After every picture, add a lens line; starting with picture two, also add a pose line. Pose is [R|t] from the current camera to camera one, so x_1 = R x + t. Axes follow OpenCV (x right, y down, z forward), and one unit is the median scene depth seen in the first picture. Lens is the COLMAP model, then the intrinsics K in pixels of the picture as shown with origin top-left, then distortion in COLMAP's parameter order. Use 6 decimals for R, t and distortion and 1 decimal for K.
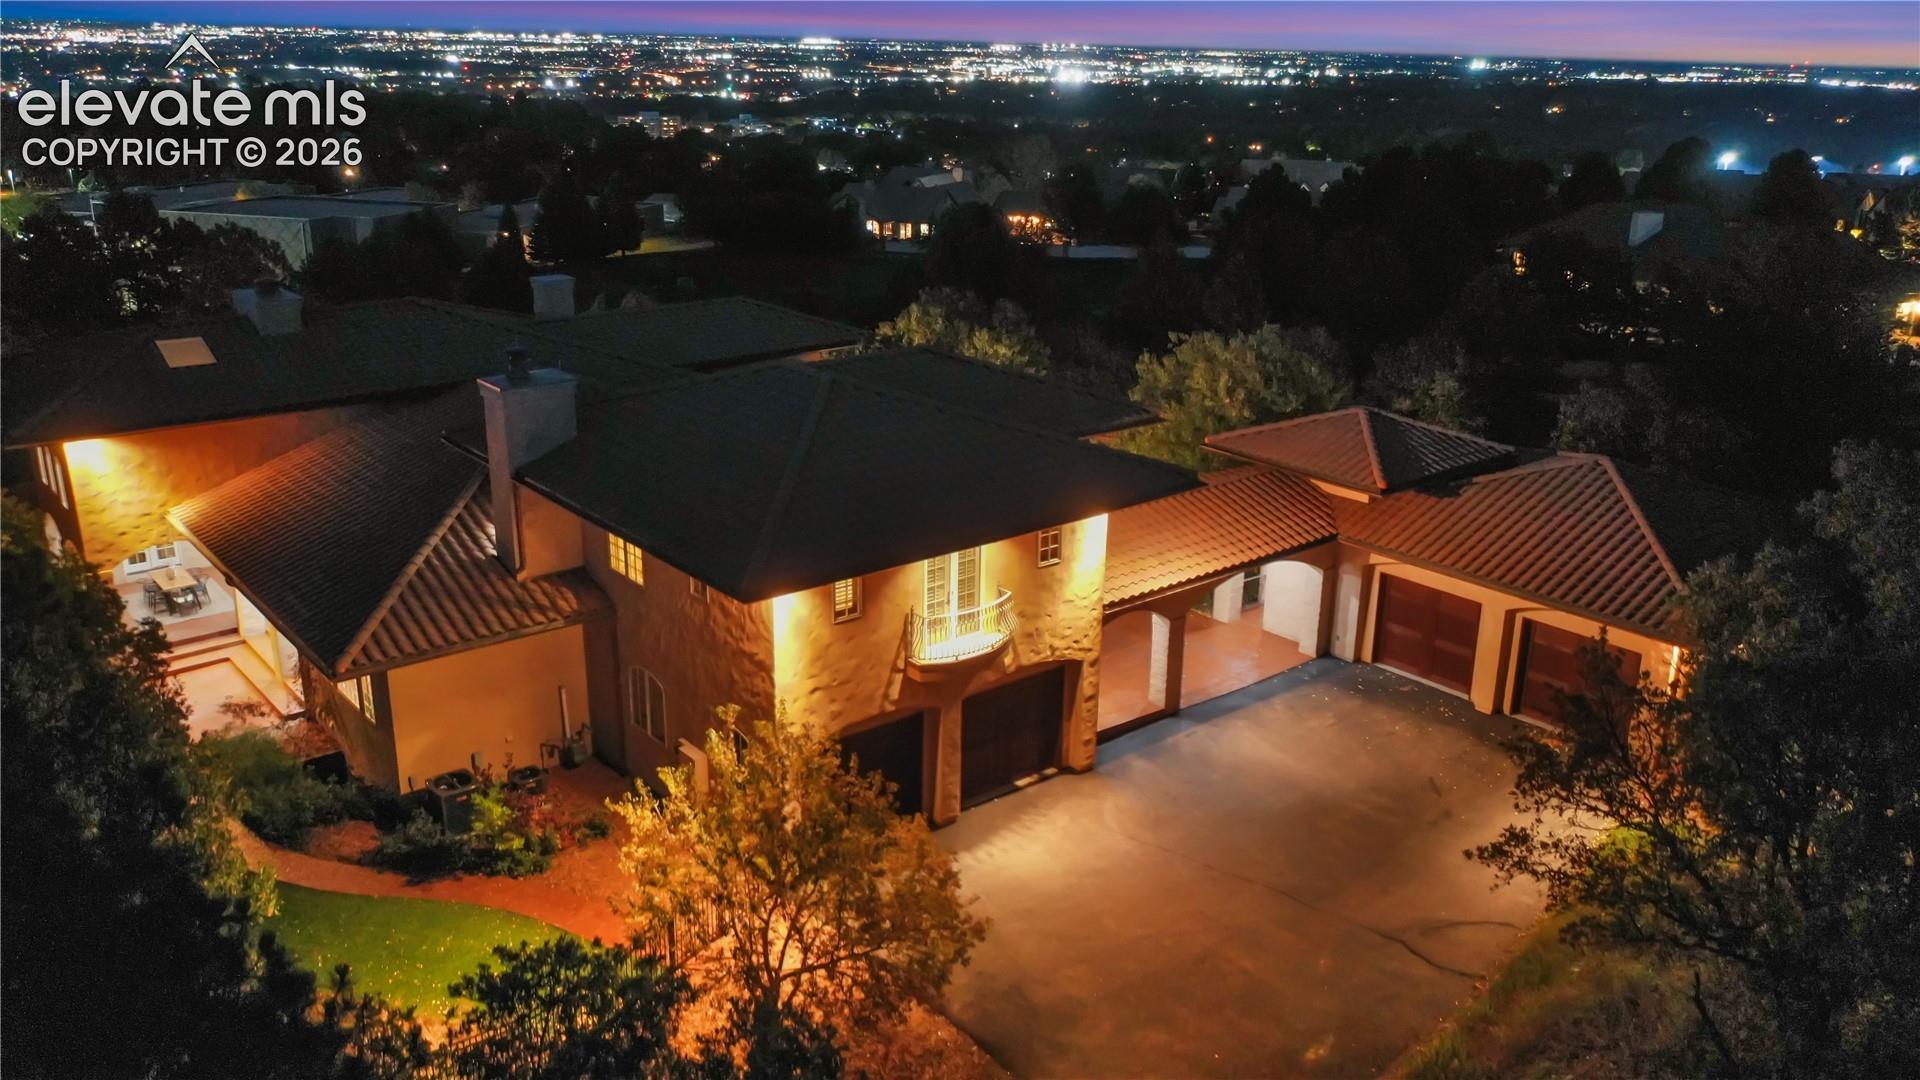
lens RADIAL K [[1518.0, 0, 955.3], [0, 1518.0, 540.7], [0, 0, 1]] dist [-0.011568, -0.005793]
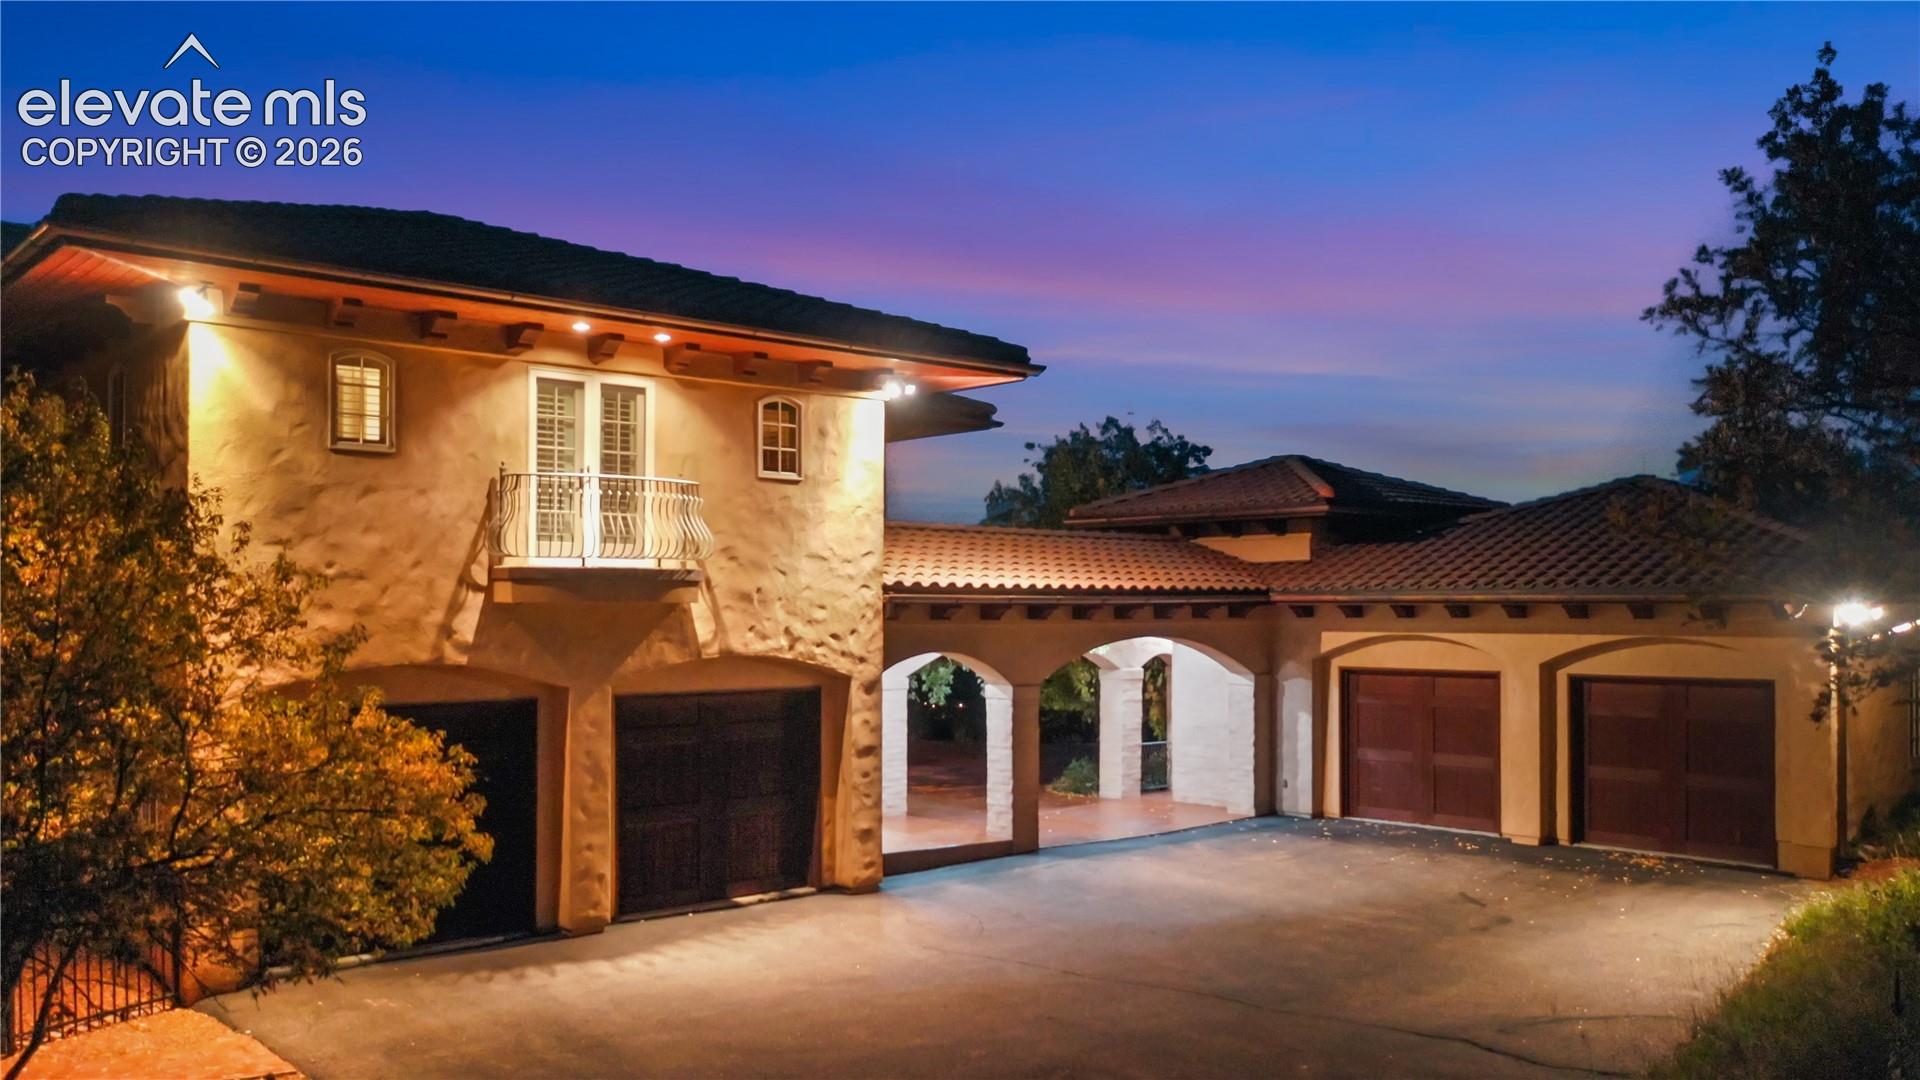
lens RADIAL K [[1575.6, 0, 956.8], [0, 1575.6, 595.7], [0, 0, 1]] dist [-0.004769, -0.000002]
pose [[0.998603, -0.010093, 0.051873, 0.093731], [0.026271, 0.946521, -0.321571, 0.244629], [-0.045853, 0.322485, 0.945463, 0.414783]]
